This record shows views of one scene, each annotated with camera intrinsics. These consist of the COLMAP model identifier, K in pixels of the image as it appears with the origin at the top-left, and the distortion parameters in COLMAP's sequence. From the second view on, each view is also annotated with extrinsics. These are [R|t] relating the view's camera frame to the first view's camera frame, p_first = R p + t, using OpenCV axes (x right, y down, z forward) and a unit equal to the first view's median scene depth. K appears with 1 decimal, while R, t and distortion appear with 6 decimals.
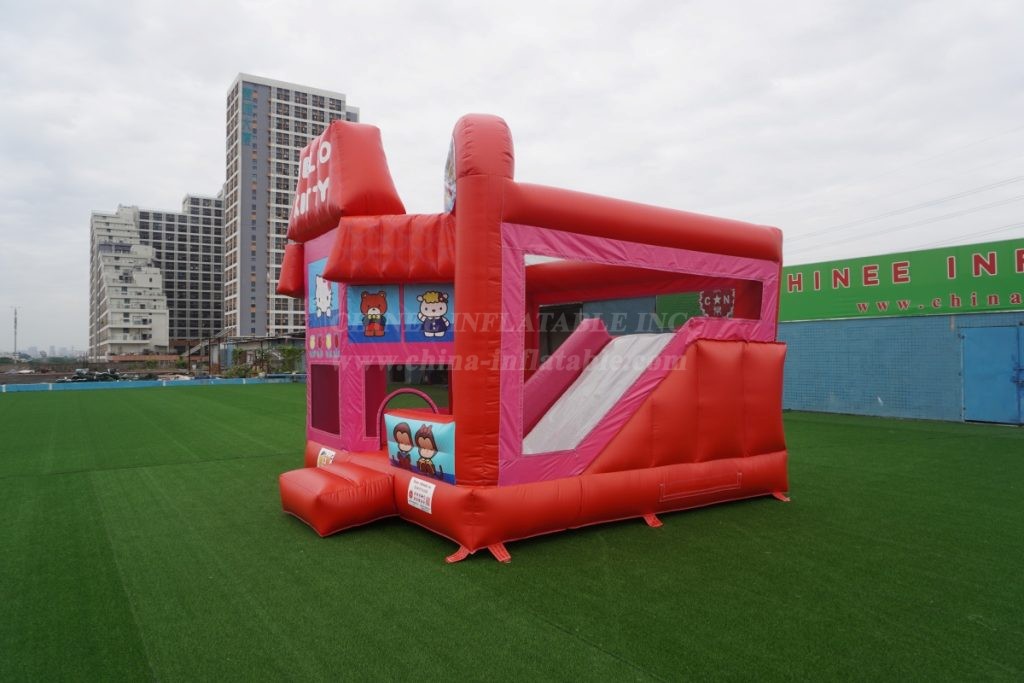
lens RADIAL K [[687.5, 0, 512.0], [0, 687.5, 341.5], [0, 0, 1]] dist [-0.031047, -0.000366]
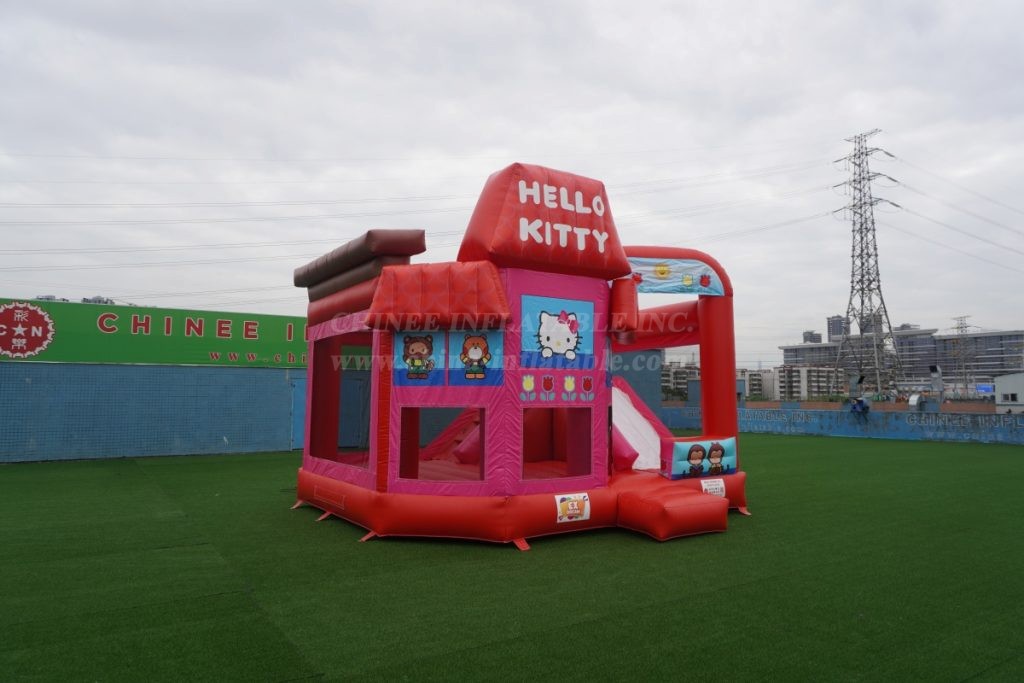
lens RADIAL K [[687.5, 0, 512.0], [0, 687.5, 341.5], [0, 0, 1]] dist [-0.031047, -0.000366]
pose [[0.011536, 0.084515, 0.996355, -0.645981], [-0.017757, 0.996282, -0.084303, 0.012281], [-0.999776, -0.016719, 0.012994, 0.548249]]
